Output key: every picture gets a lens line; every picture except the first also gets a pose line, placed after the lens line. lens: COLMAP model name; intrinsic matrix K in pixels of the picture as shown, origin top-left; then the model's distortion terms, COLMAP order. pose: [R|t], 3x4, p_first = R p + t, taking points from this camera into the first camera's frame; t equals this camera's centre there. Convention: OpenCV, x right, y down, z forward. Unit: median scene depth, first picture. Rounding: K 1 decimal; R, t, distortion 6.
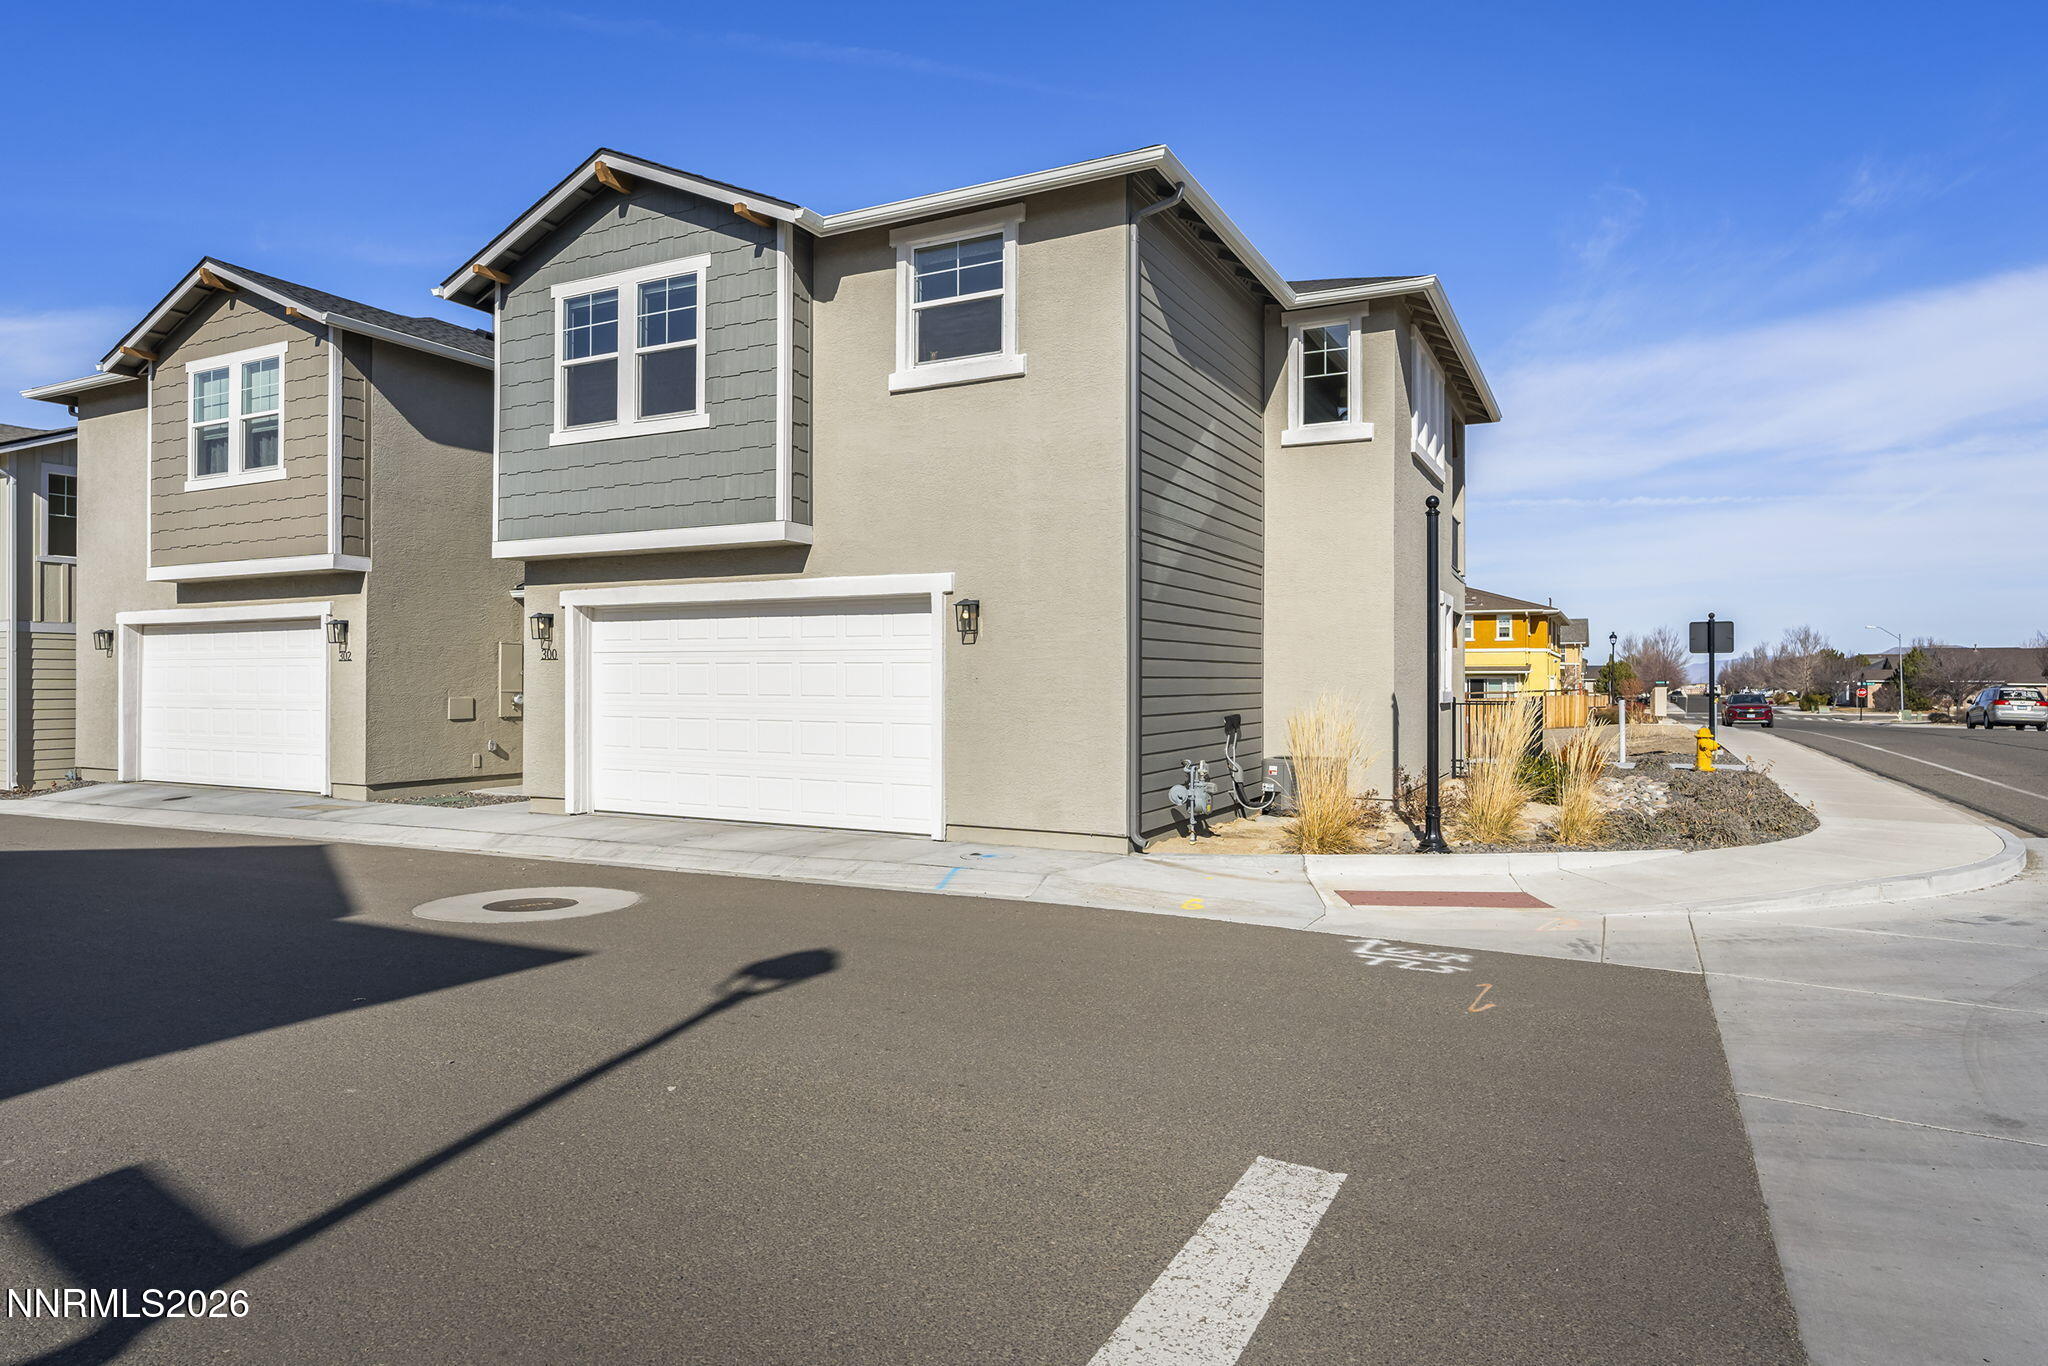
lens RADIAL K [[1214.8, 0, 1018.0], [0, 1214.8, 678.8], [0, 0, 1]] dist [0.003284, 0.000284]
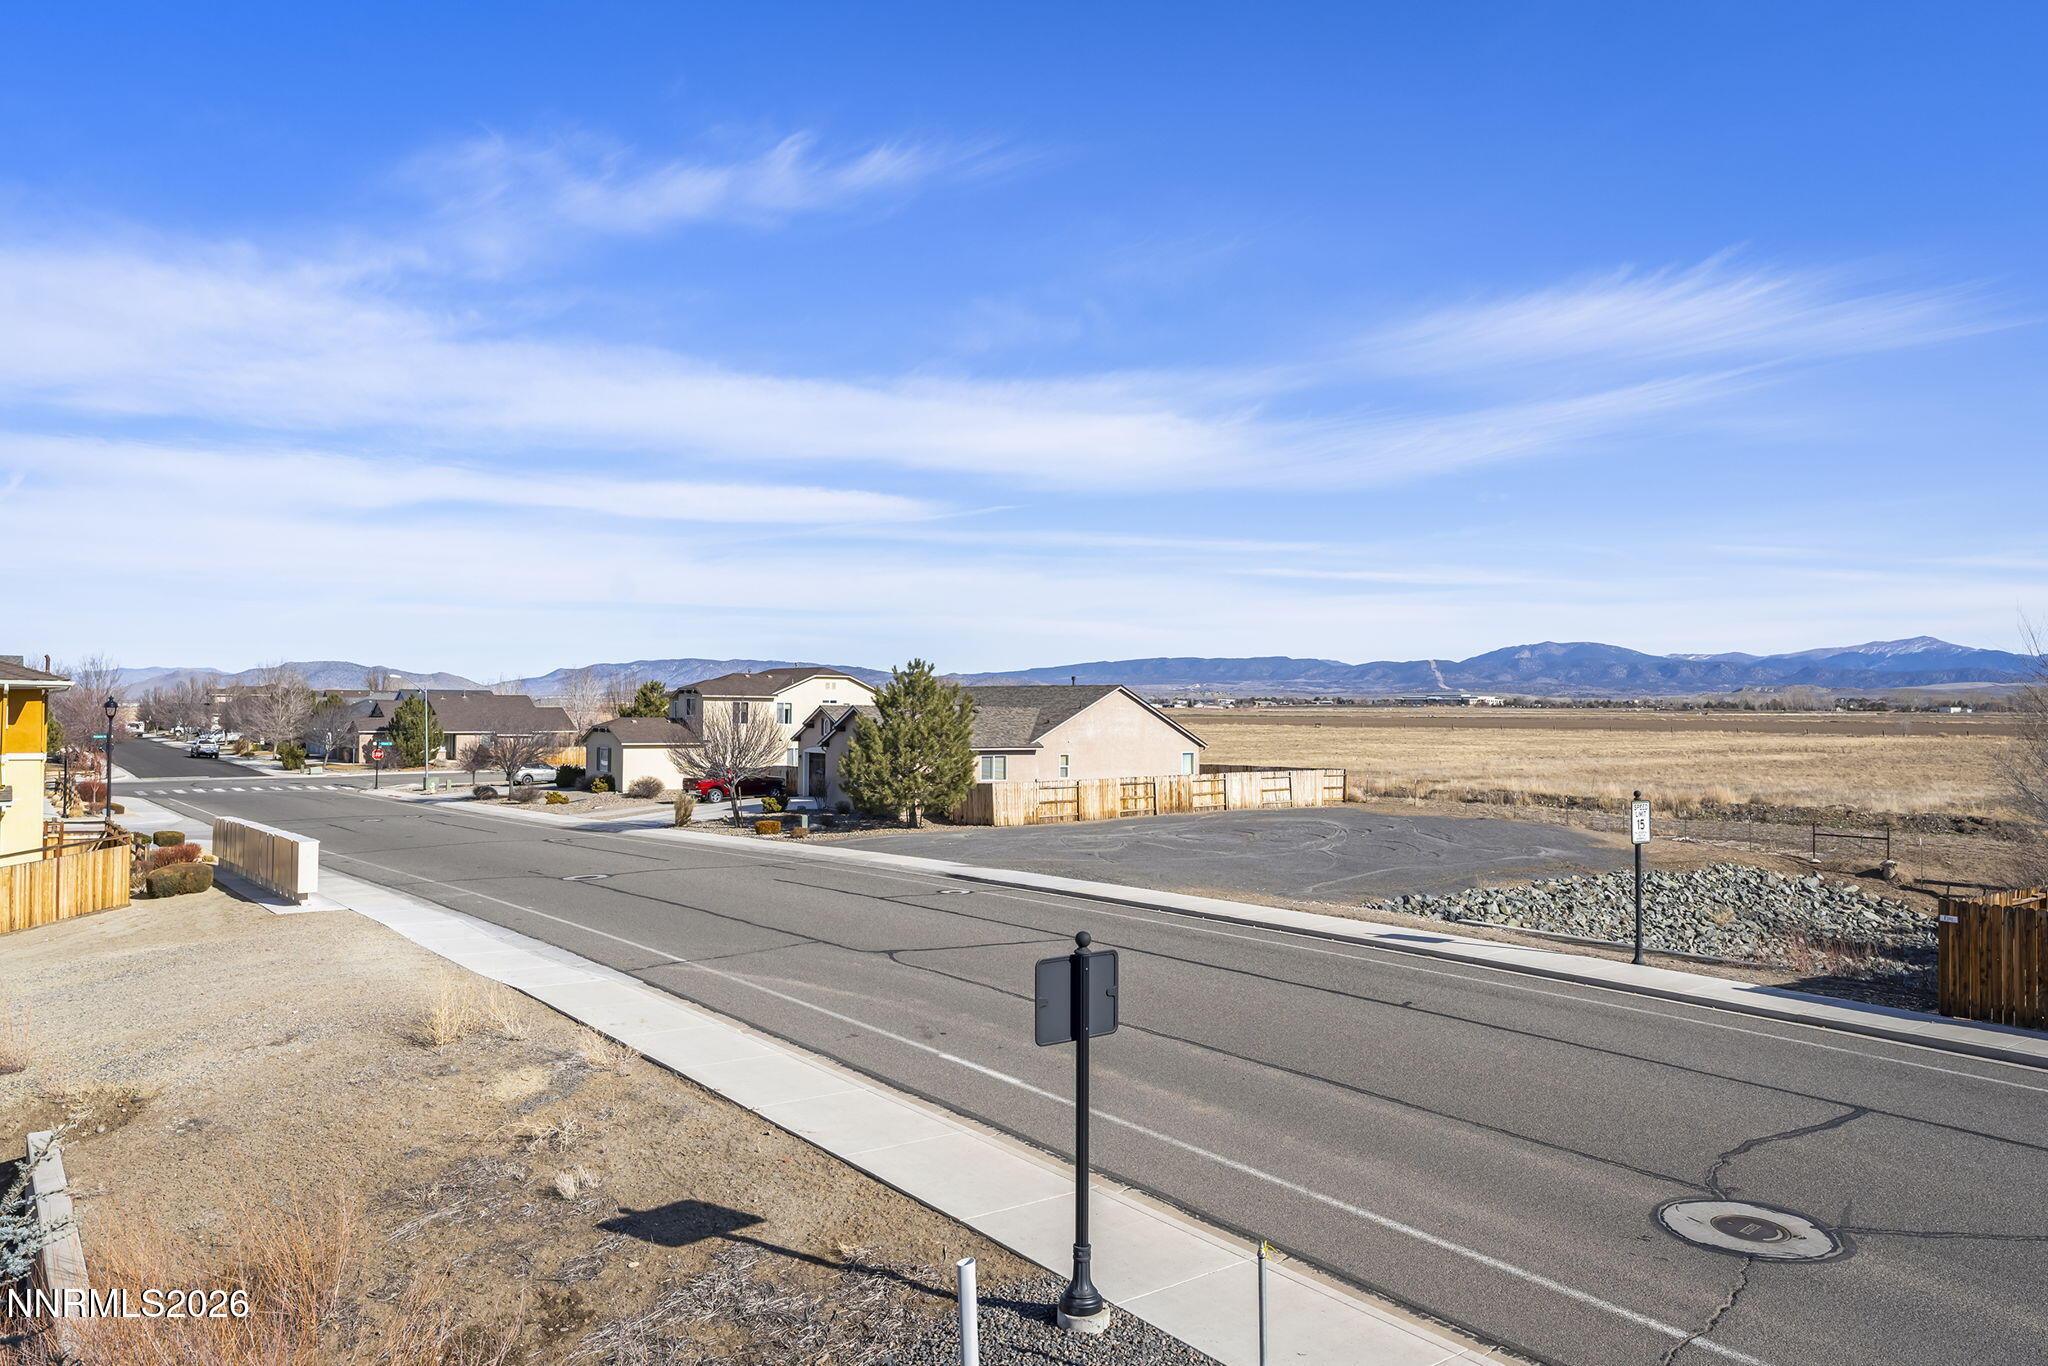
lens RADIAL K [[1383.0, 0, 1019.0], [0, 1383.0, 697.7], [0, 0, 1]] dist [0.010404, -0.001424]
pose [[0.442556, 0.008608, 0.896700, 0.082758], [-0.011694, 0.999924, -0.003827, -0.051323], [-0.896665, -0.008792, 0.442623, 0.354310]]
